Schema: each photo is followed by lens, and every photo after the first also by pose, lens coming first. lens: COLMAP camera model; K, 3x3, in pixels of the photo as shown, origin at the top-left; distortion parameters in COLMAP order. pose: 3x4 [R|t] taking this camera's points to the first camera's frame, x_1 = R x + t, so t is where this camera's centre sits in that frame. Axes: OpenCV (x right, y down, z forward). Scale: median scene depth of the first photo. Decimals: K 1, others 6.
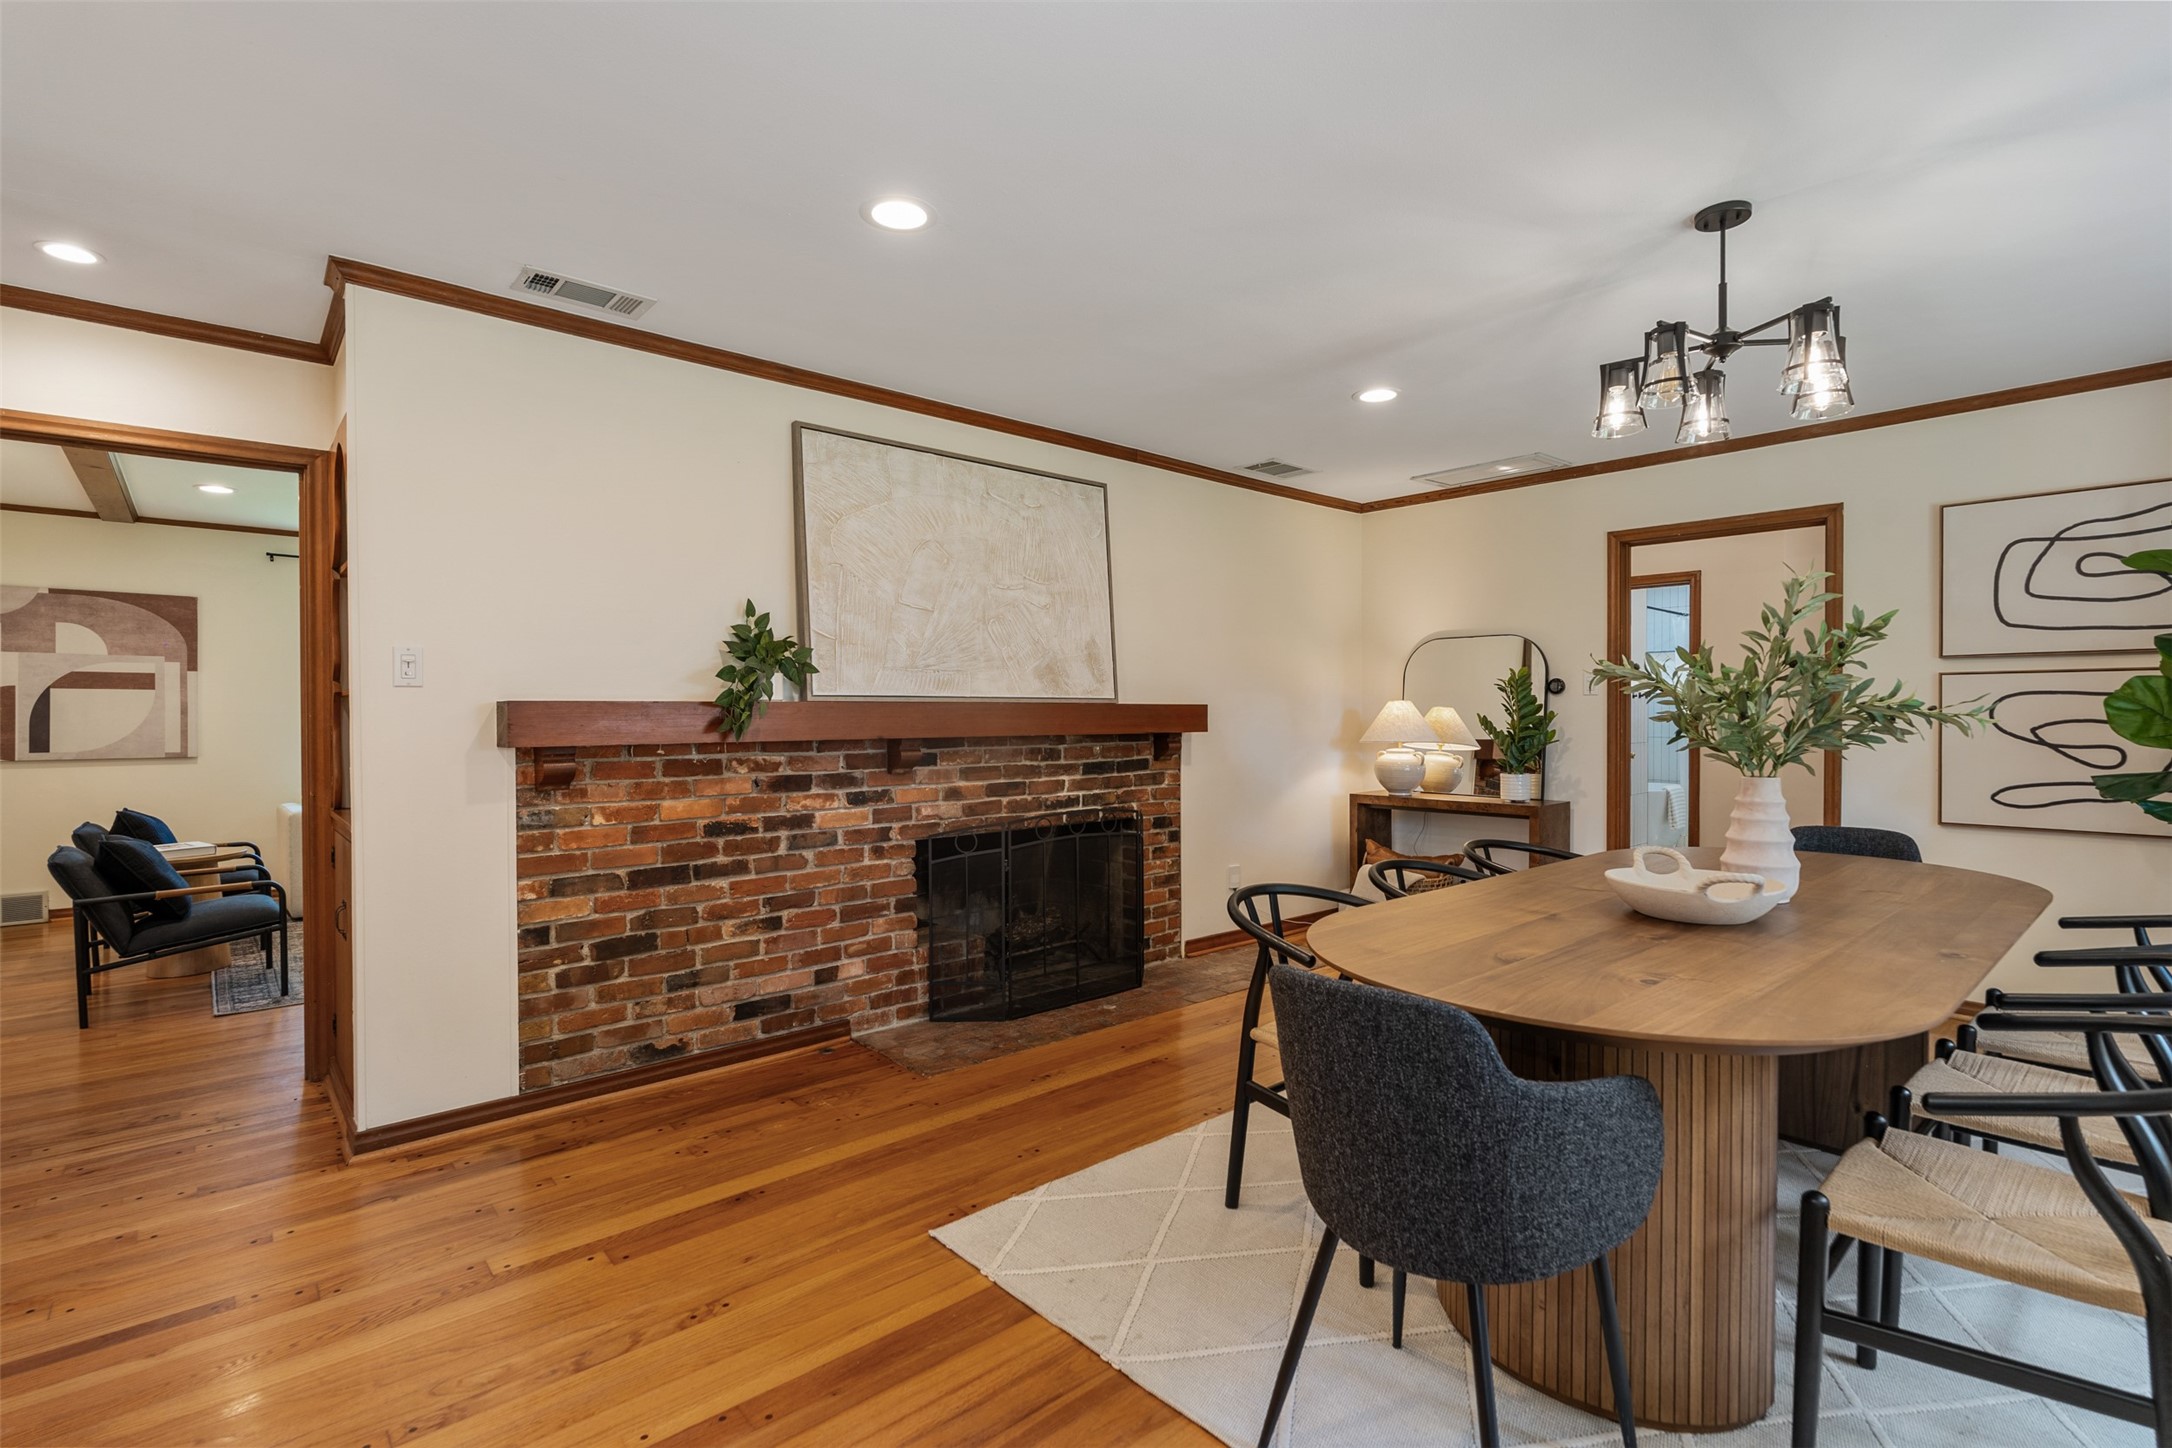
lens RADIAL K [[1003.1, 0, 1076.0], [0, 1003.1, 722.7], [0, 0, 1]] dist [-0.005278, -0.000482]
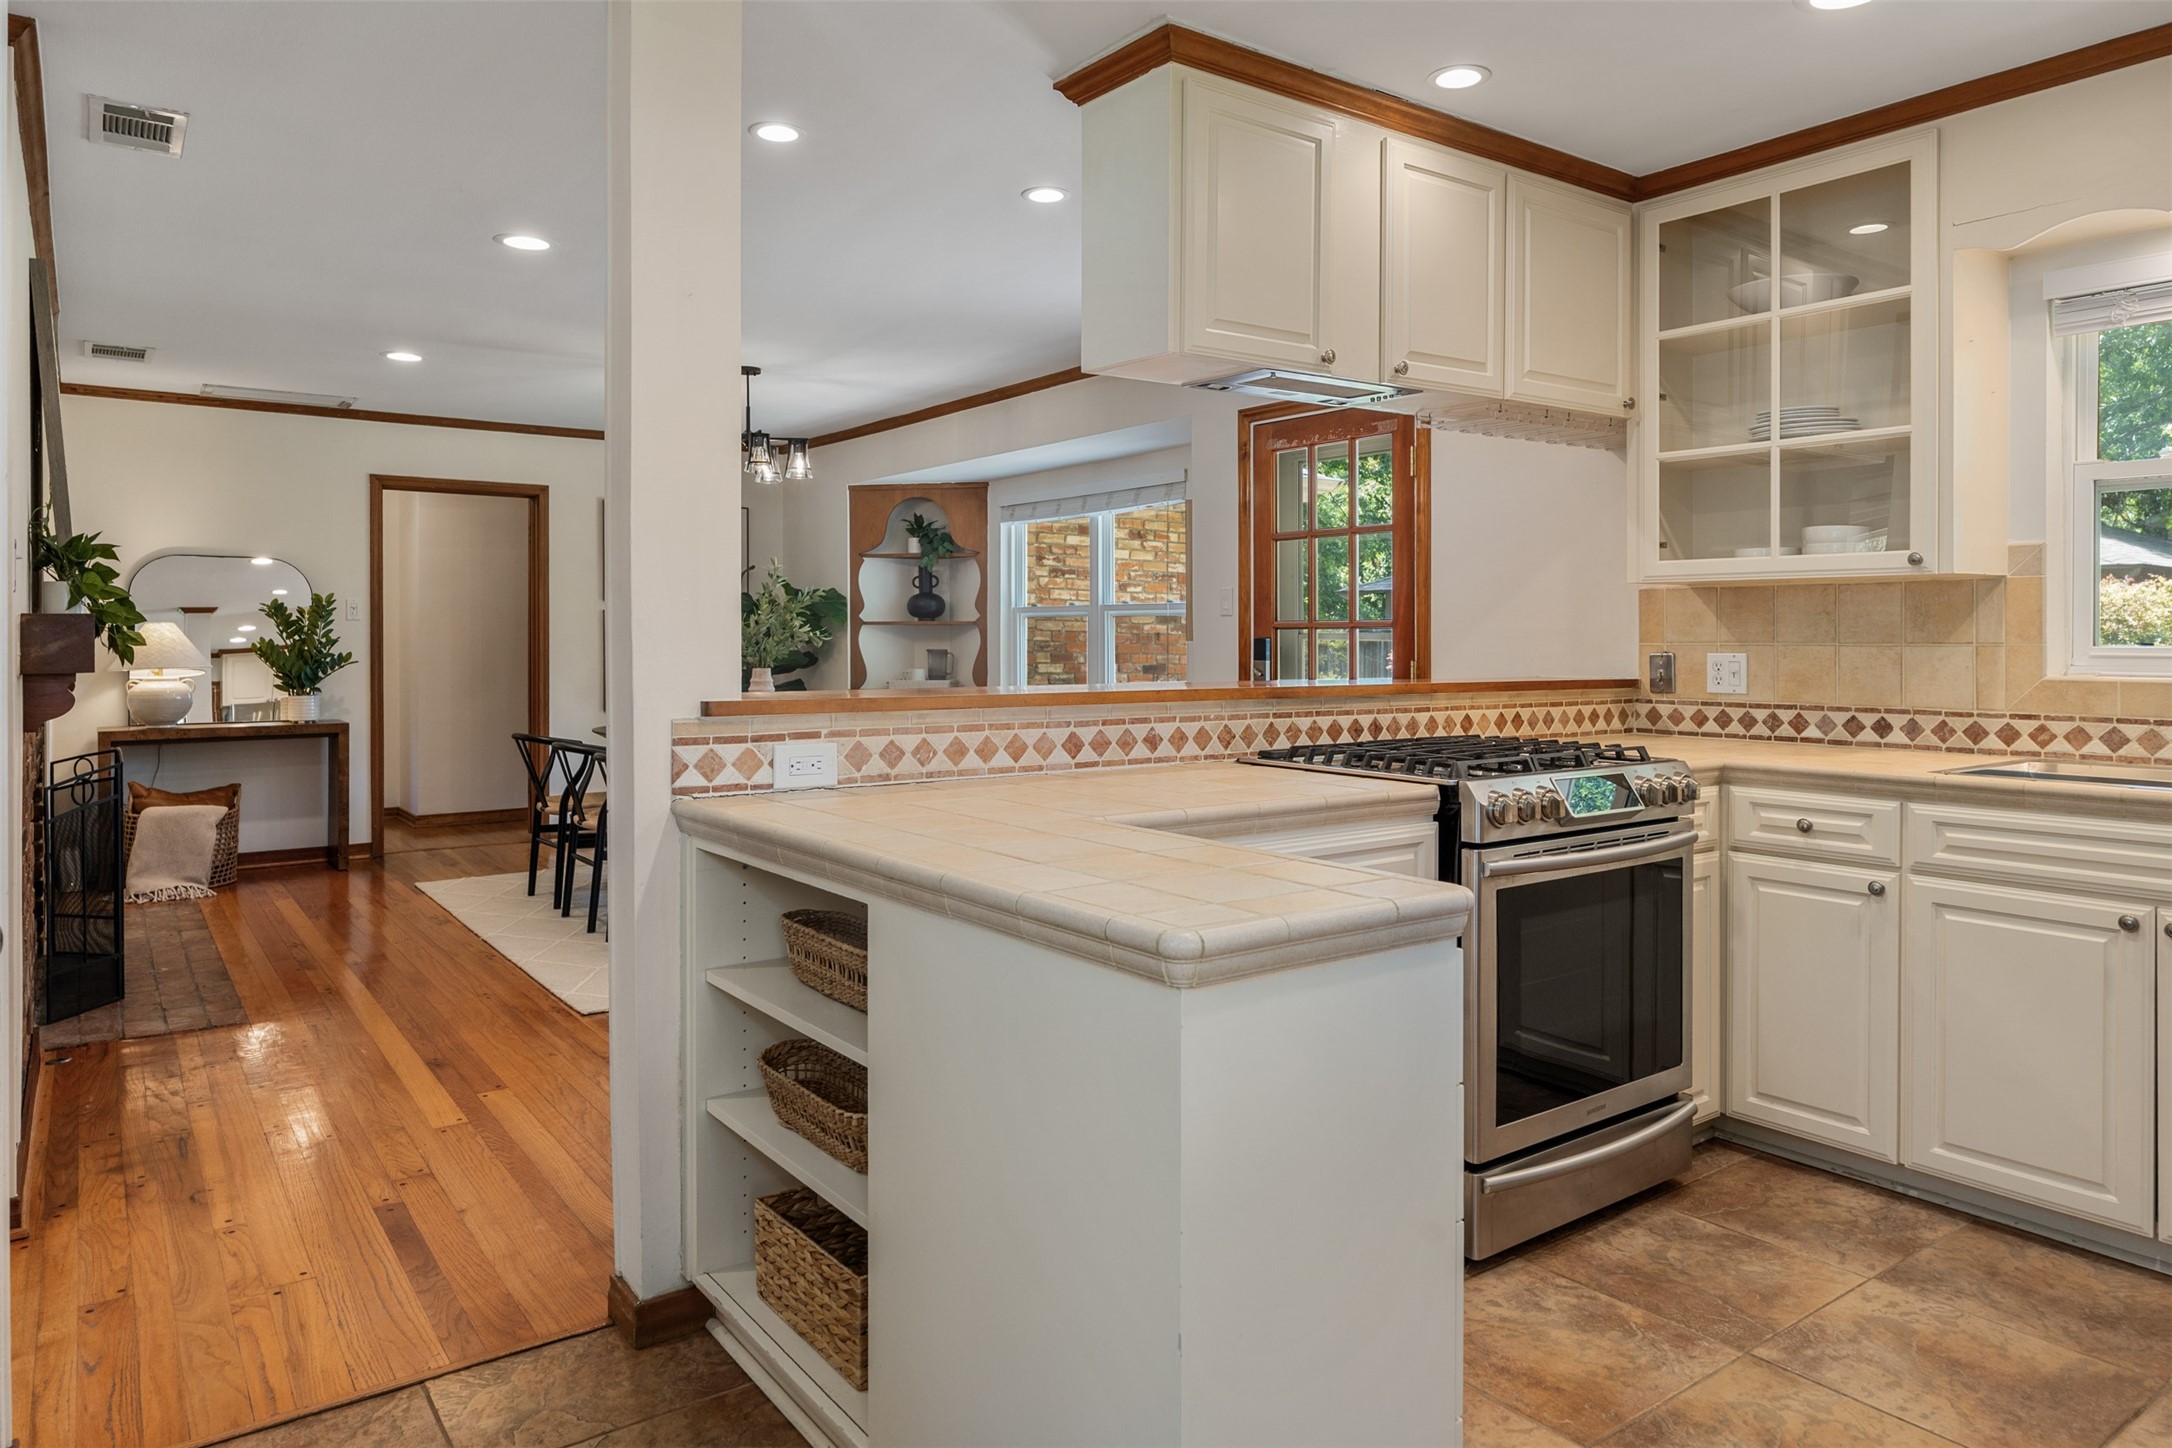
lens RADIAL K [[1383.4, 0, 1094.7], [0, 1383.4, 636.6], [0, 0, 1]] dist [-0.003727, -0.000201]
pose [[0.088263, 0.002979, 0.996093, -1.217057], [0.010794, 0.999934, -0.003946, 0.007034], [-0.996039, 0.011100, 0.088225, 0.083799]]
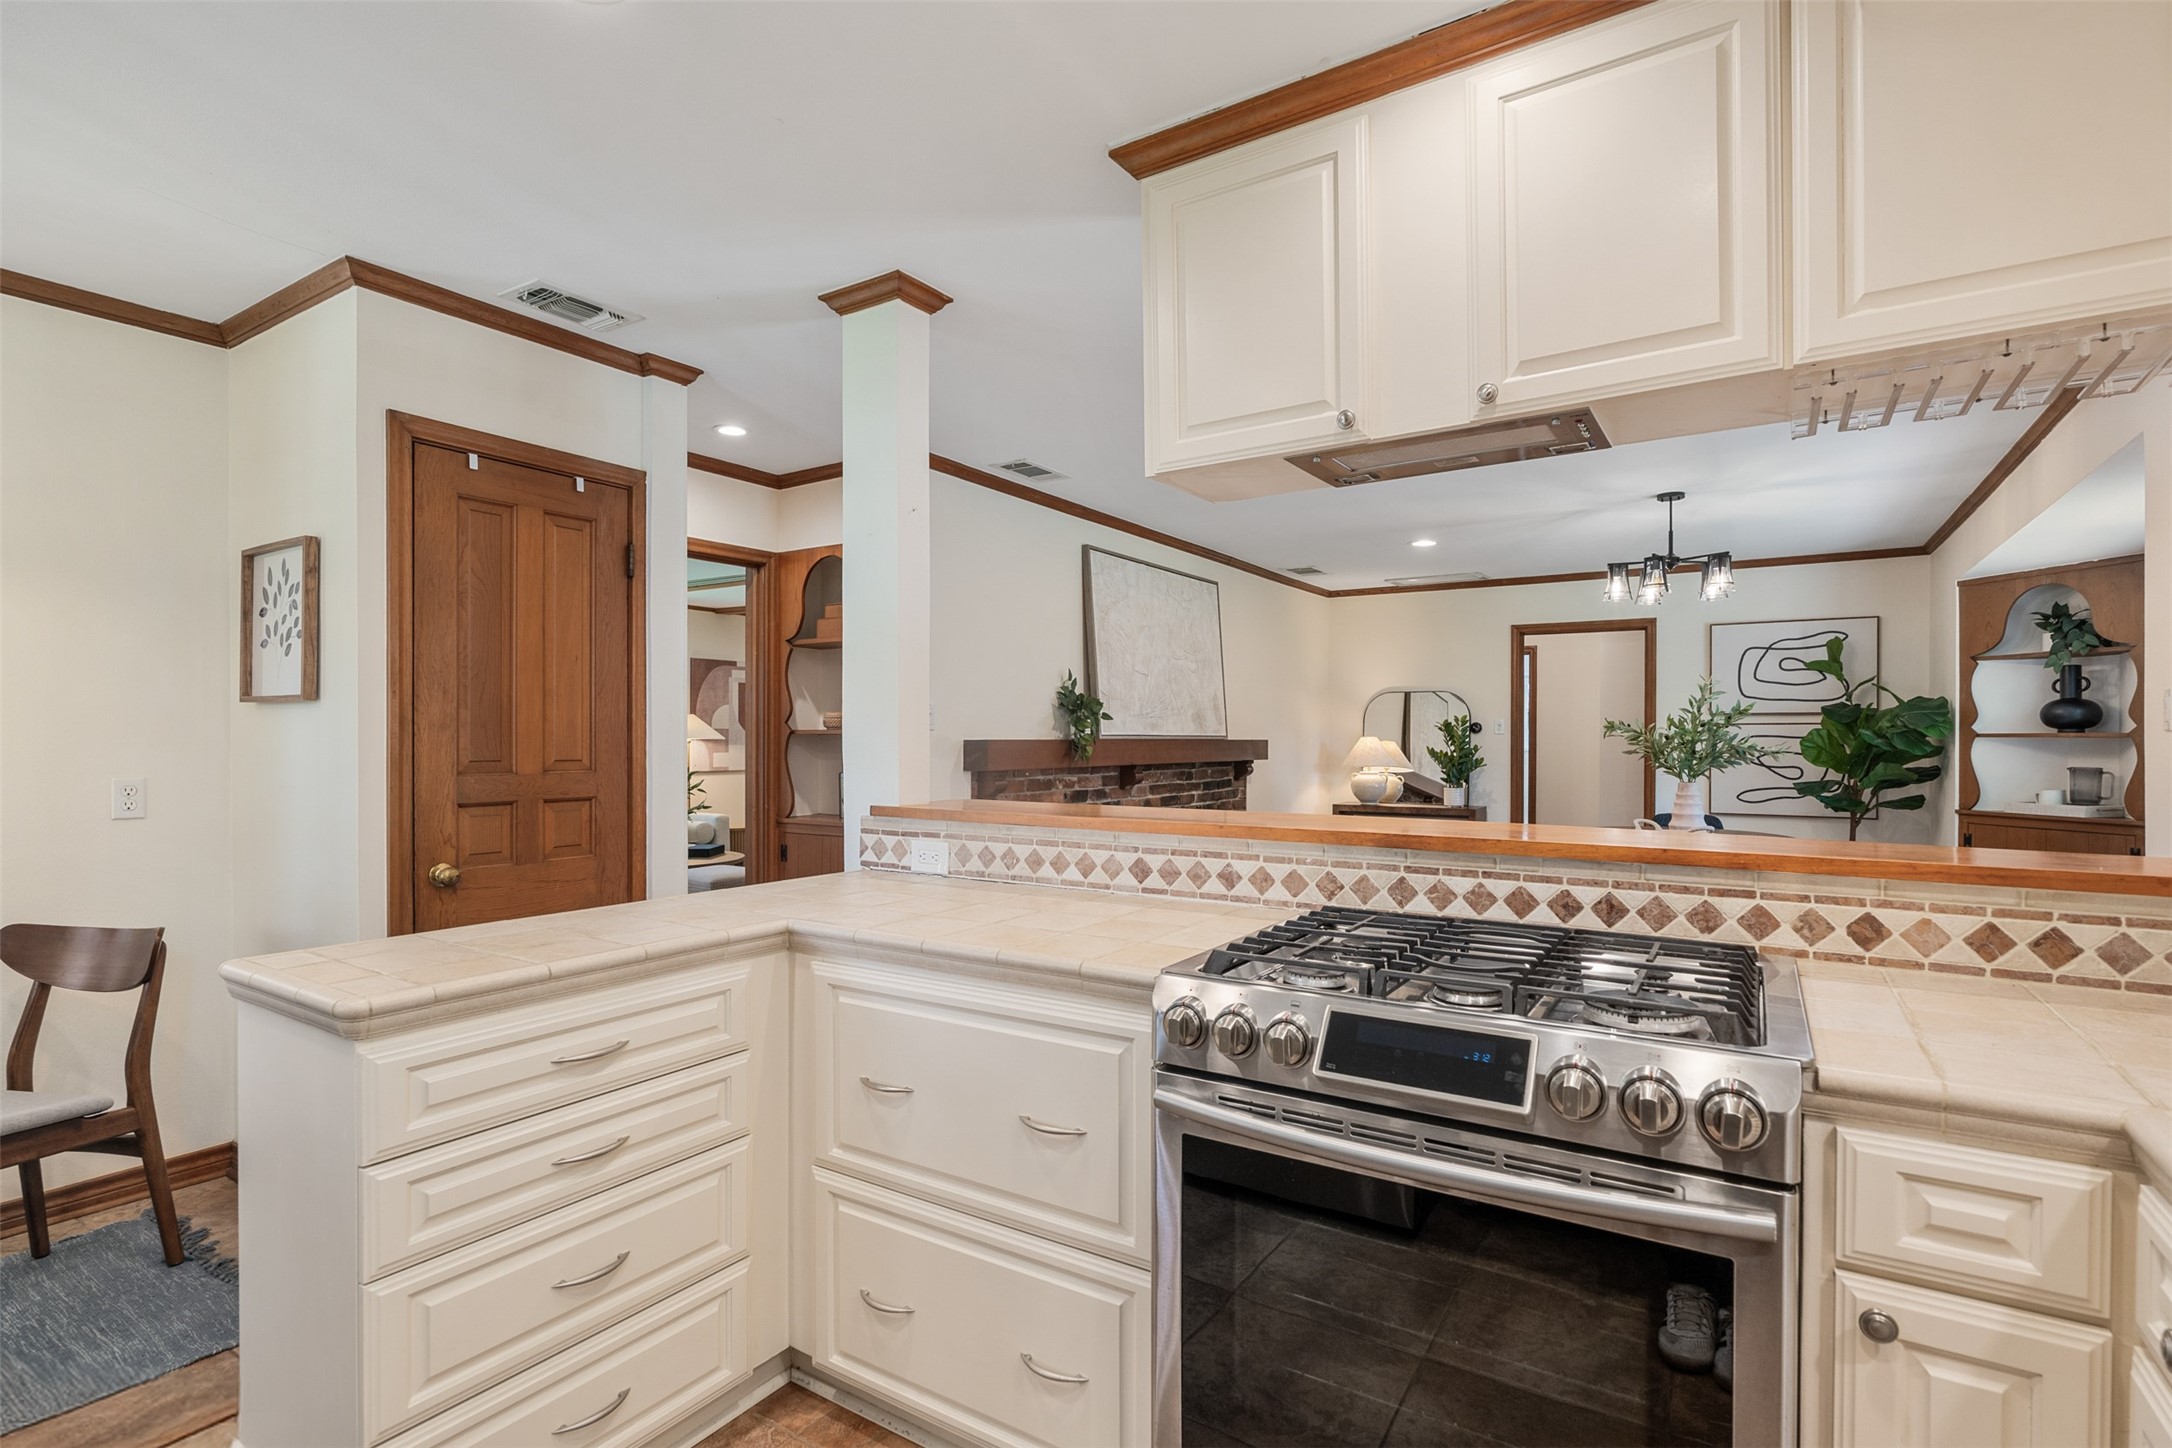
lens RADIAL K [[1037.5, 0, 1094.0], [0, 1037.5, 738.5], [0, 0, 1]] dist [-0.007194, -0.001544]
pose [[0.962051, 0.003793, 0.272843, -0.640168], [-0.001005, 0.999946, -0.010360, -0.006137], [-0.272868, 0.009693, 0.962003, -0.411502]]
